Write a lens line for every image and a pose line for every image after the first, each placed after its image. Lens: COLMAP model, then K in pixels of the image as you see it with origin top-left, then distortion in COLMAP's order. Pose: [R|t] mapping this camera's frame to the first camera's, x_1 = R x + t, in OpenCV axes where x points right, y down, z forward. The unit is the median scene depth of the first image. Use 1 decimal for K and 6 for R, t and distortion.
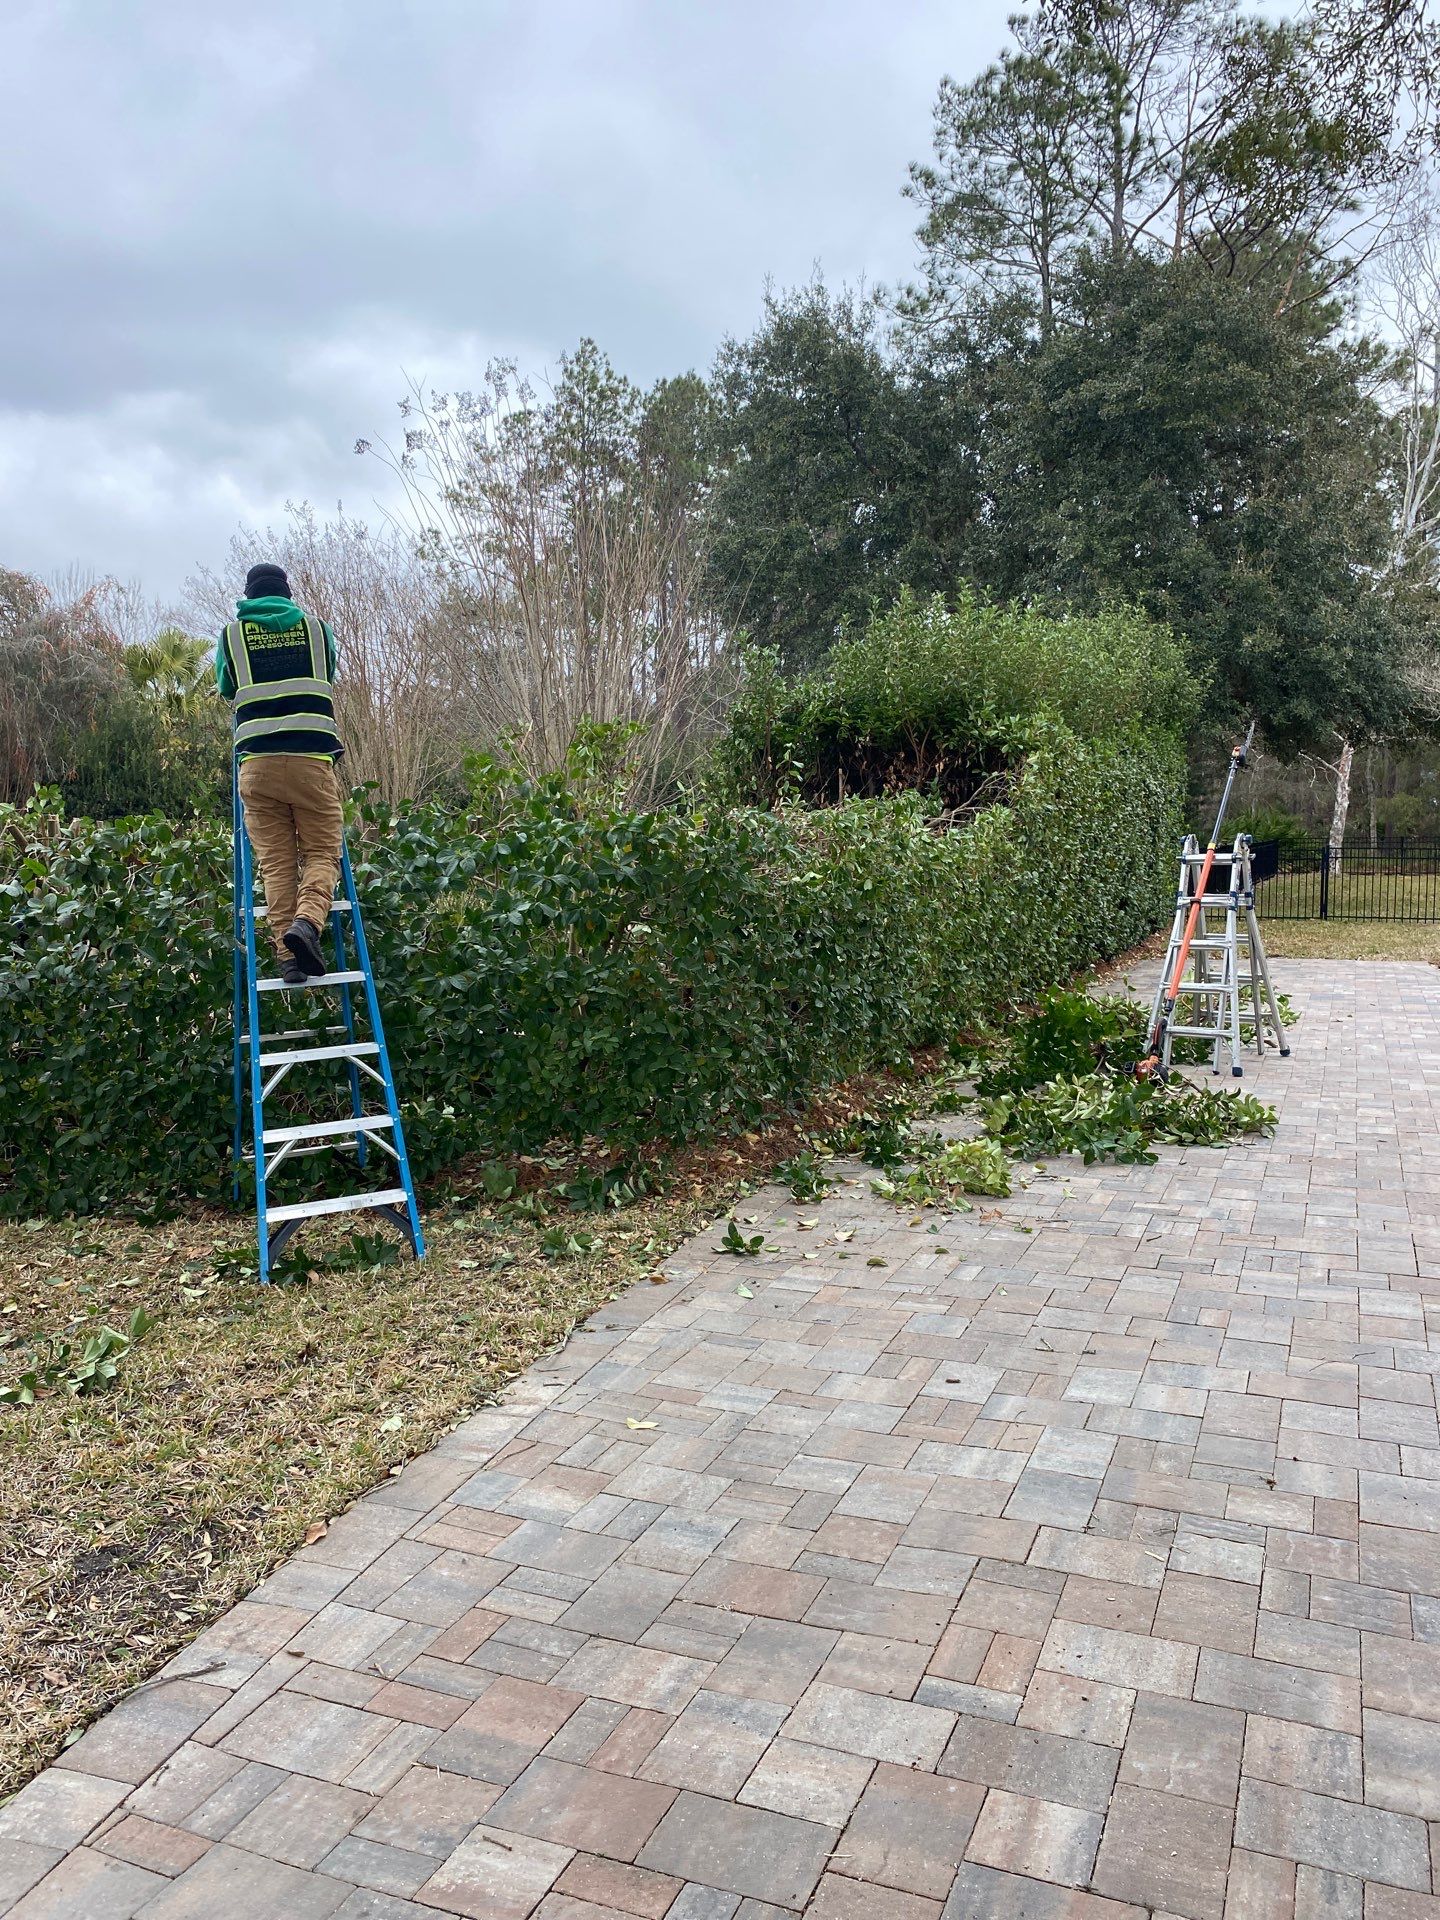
lens RADIAL K [[1461.6, 0, 722.2], [0, 1461.6, 969.3], [0, 0, 1]] dist [0.003646, 0.005115]
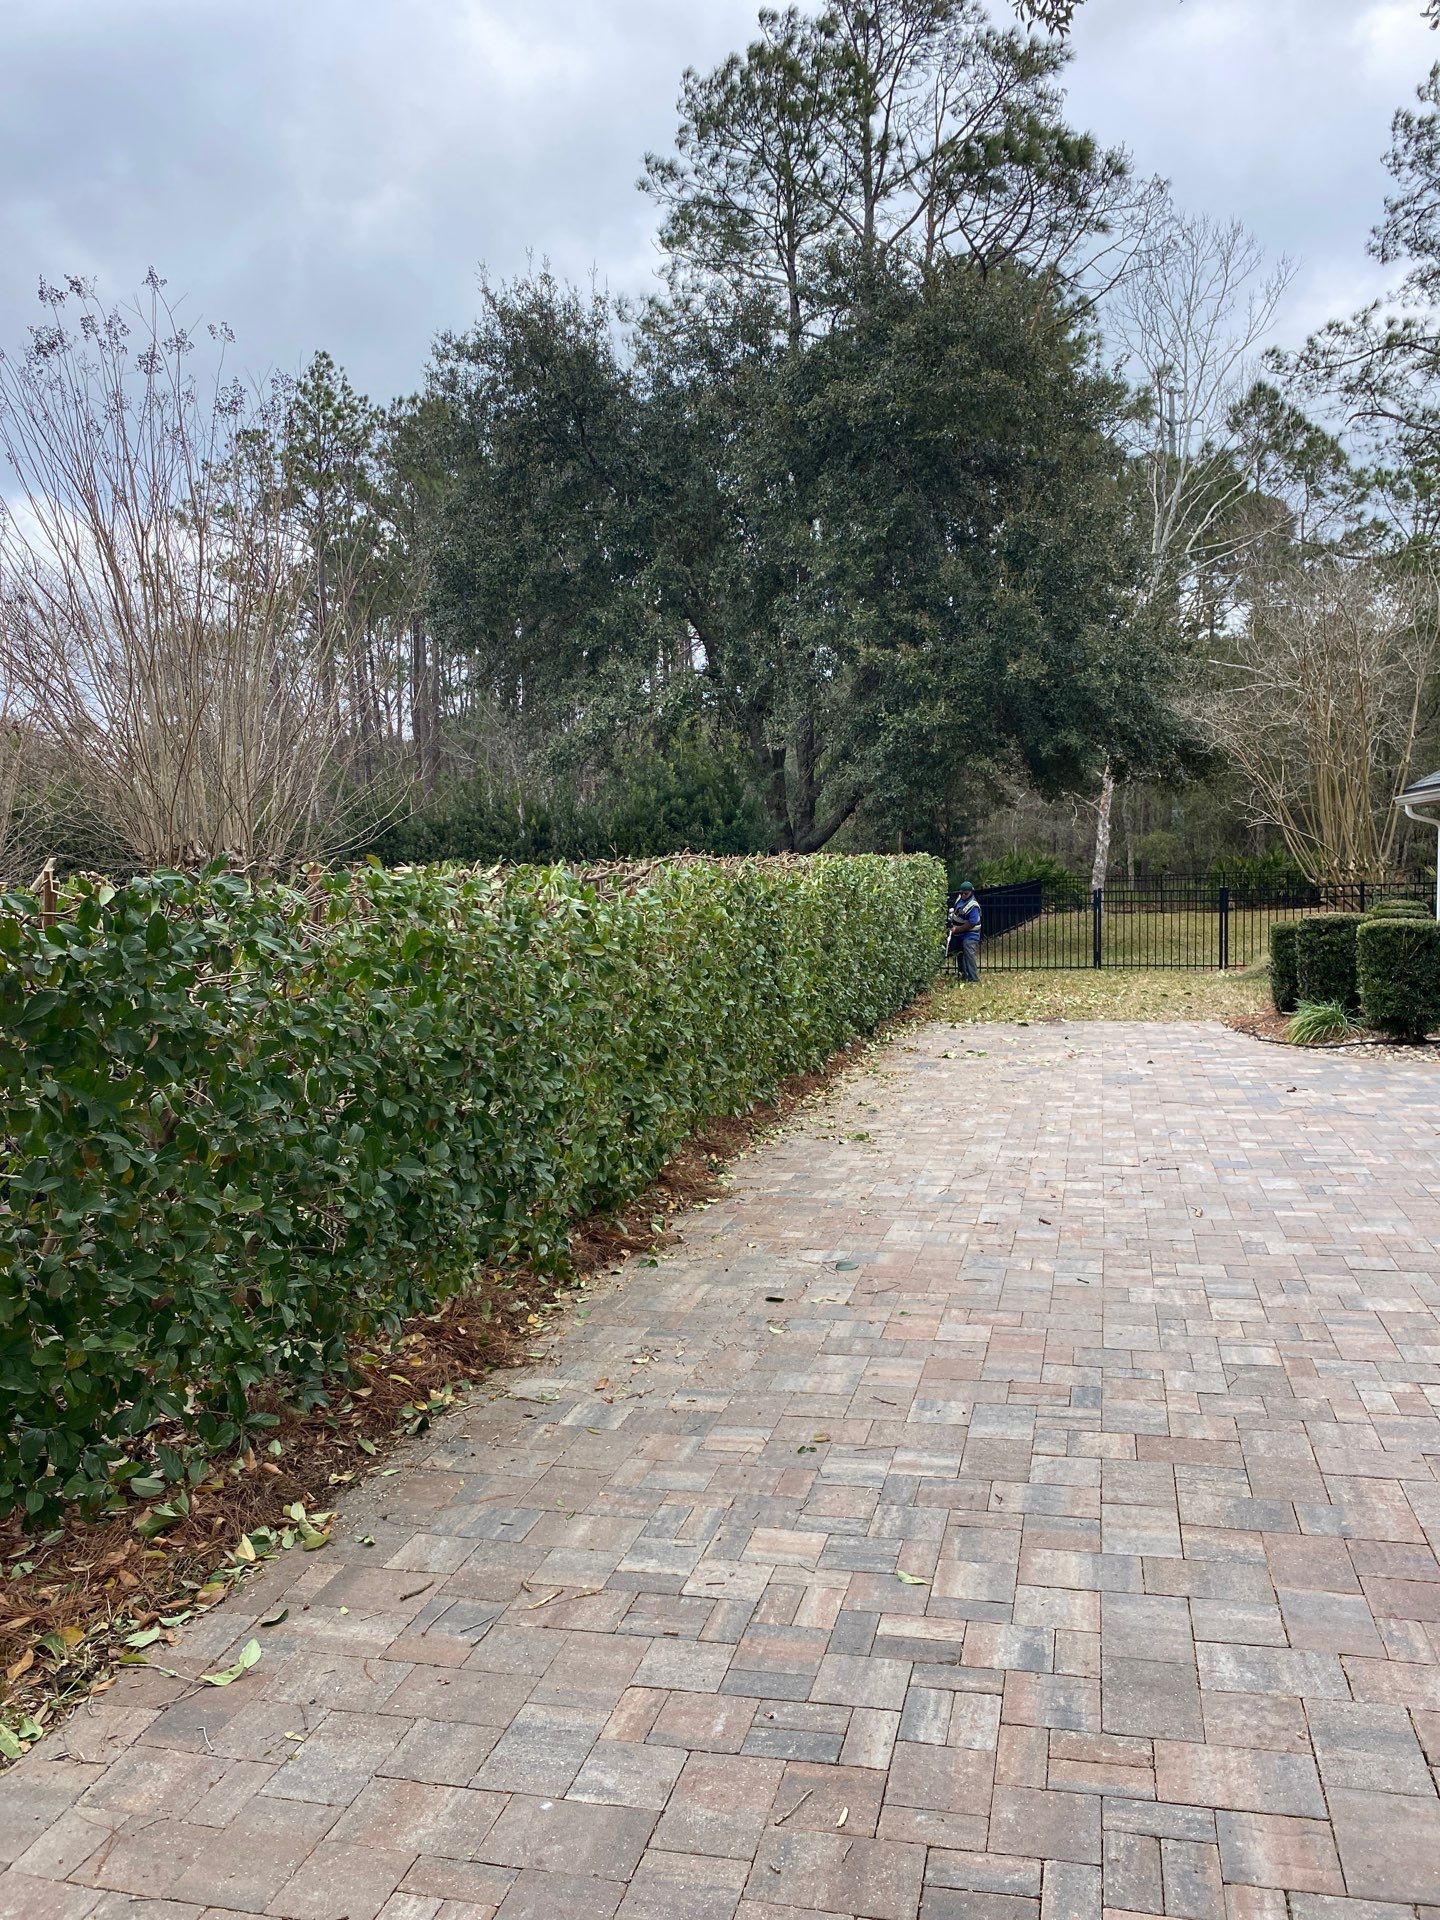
lens RADIAL K [[1447.6, 0, 704.4], [0, 1447.6, 985.7], [0, 0, 1]] dist [0.024542, -0.024476]
pose [[0.990454, -0.020864, 0.136253, 0.128704], [0.022937, 0.999644, -0.013662, -0.052567], [-0.135919, 0.016656, 0.990580, 0.408751]]
